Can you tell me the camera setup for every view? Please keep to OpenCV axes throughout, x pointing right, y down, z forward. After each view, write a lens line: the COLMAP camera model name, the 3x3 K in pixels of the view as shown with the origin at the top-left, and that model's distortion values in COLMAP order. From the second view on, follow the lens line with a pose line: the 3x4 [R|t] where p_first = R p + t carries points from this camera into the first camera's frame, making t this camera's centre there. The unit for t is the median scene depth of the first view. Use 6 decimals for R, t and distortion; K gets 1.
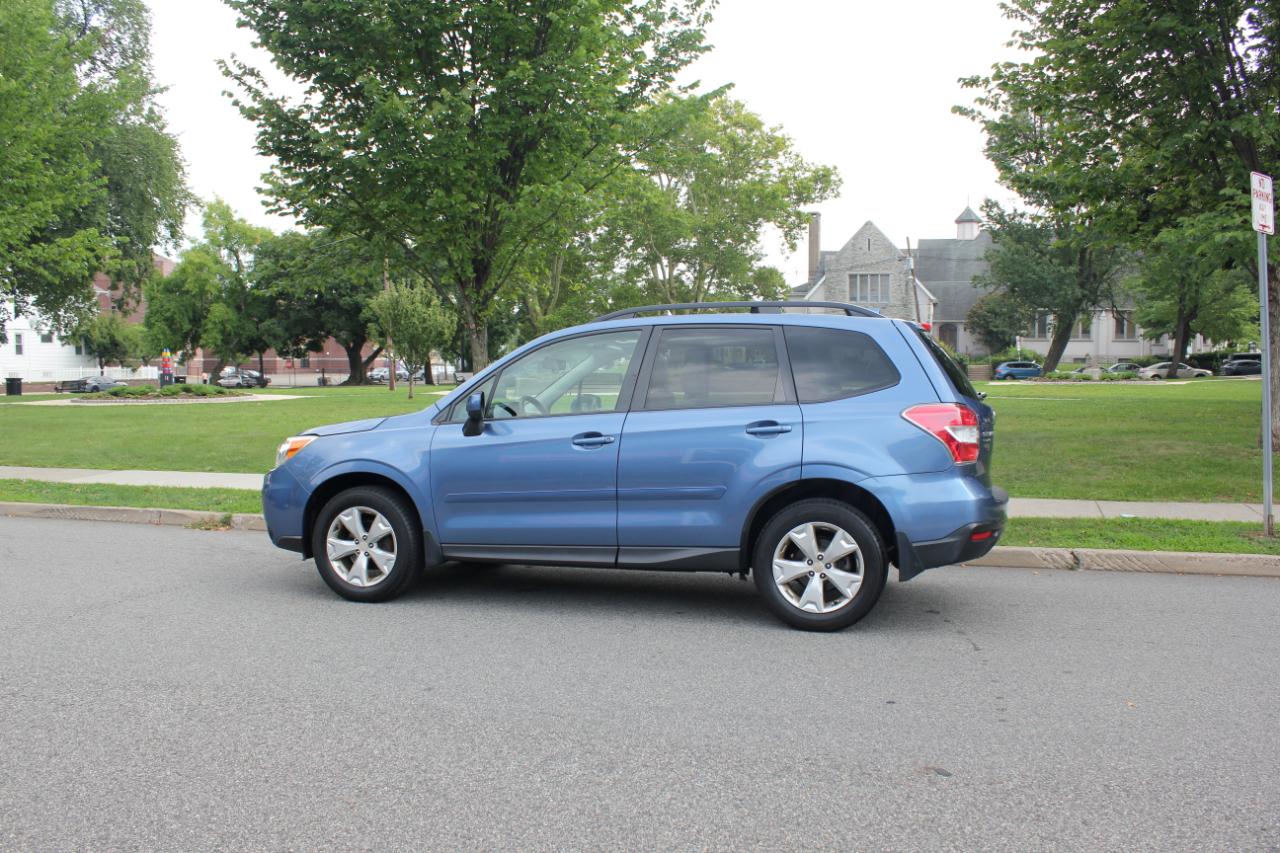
lens RADIAL K [[1076.4, 0, 646.4], [0, 1076.4, 427.2], [0, 0, 1]] dist [-0.168512, 0.161025]
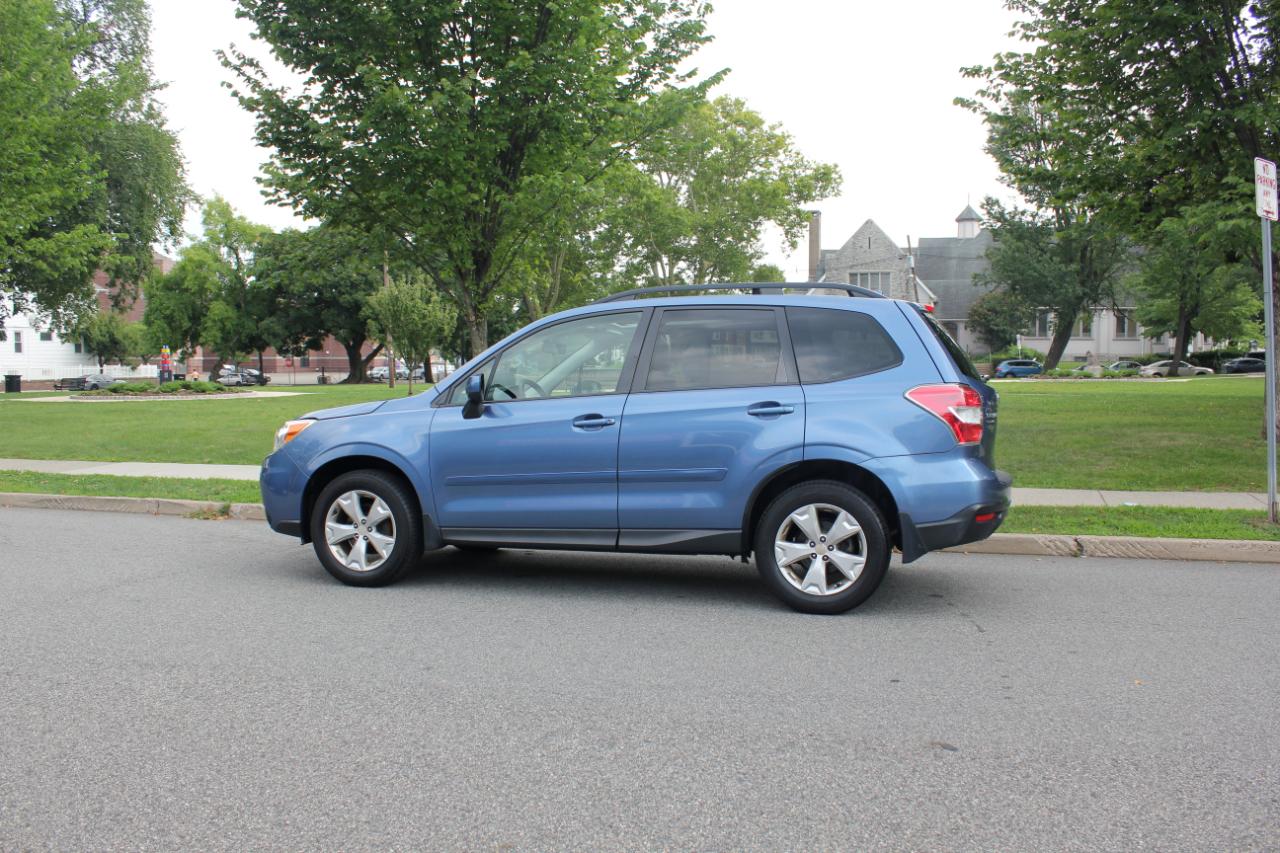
lens RADIAL K [[1076.4, 0, 646.4], [0, 1076.4, 427.2], [0, 0, 1]] dist [-0.168512, 0.161025]
pose [[1.000000, 0.000165, 0.000029, -0.000156], [-0.000165, 1.000000, 0.000334, 0.002607], [-0.000029, -0.000334, 1.000000, 0.001211]]
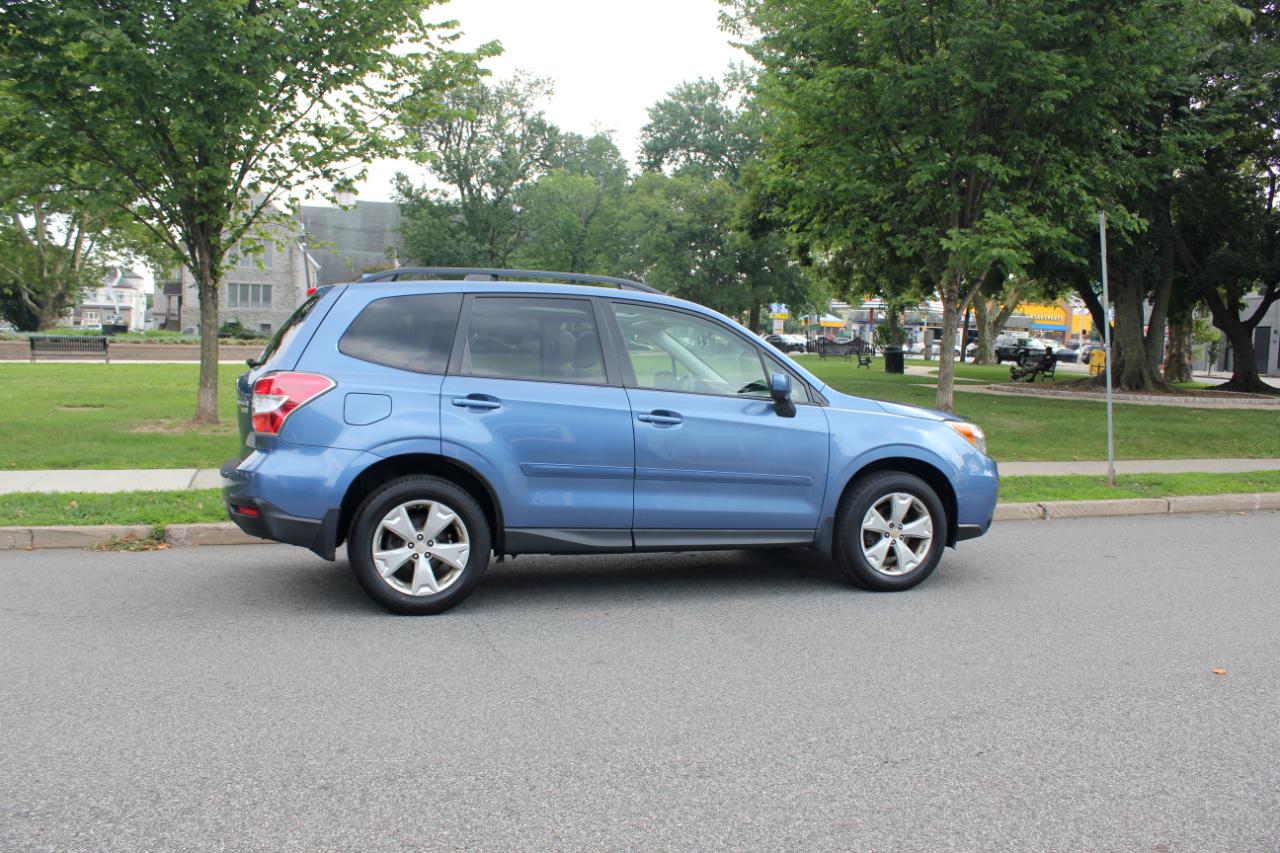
lens RADIAL K [[1076.4, 0, 646.4], [0, 1076.4, 427.2], [0, 0, 1]] dist [-0.168512, 0.161025]
pose [[0.809888, -0.018419, 0.586296, -0.141510], [0.001297, 0.999561, 0.029611, -0.002124], [-0.586583, -0.023222, 0.809556, 0.053712]]
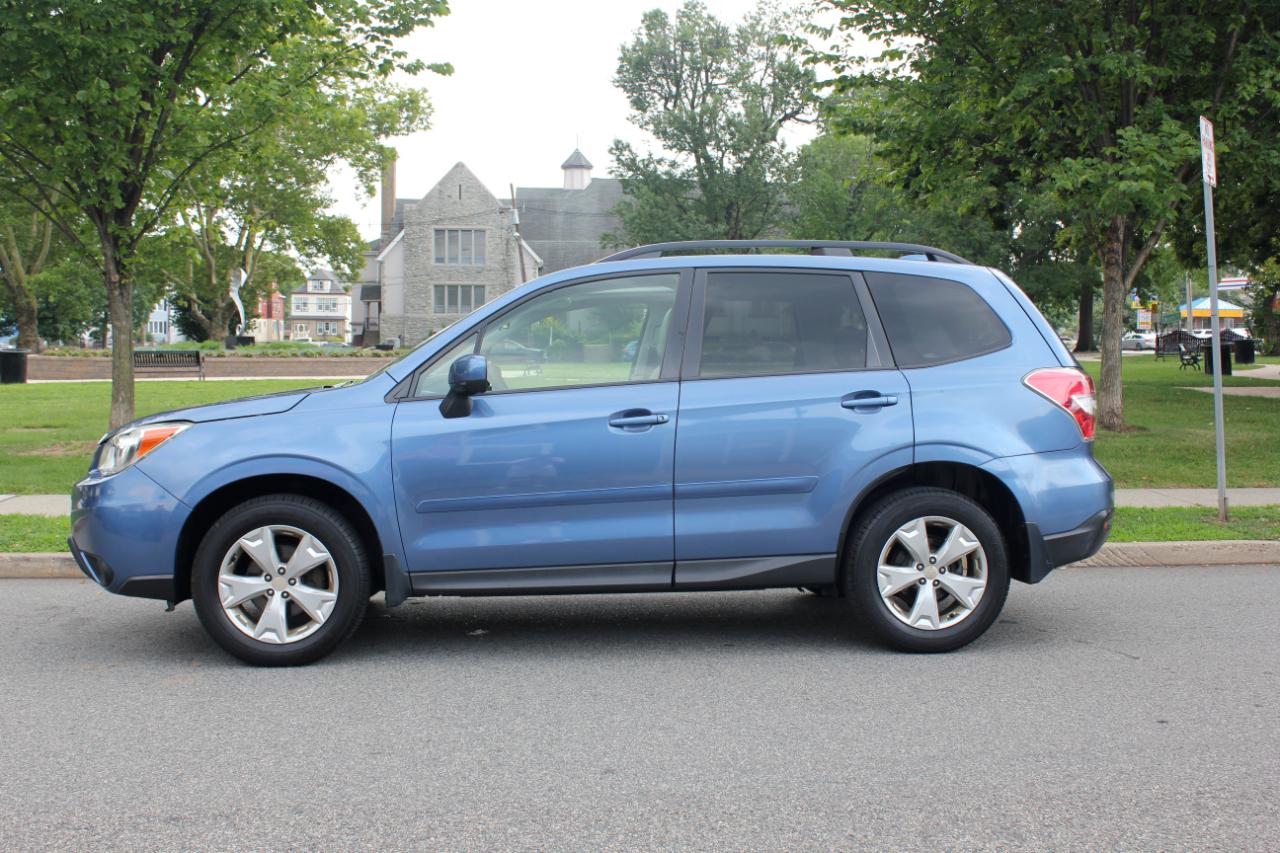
lens RADIAL K [[1358.4, 0, 649.1], [0, 1358.4, 424.6], [0, 0, 1]] dist [-0.116479, 0.124635]
pose [[0.932732, -0.016068, 0.360211, -0.059636], [0.015807, 0.999868, 0.003671, 0.001887], [-0.360223, 0.002270, 0.932864, 0.019240]]
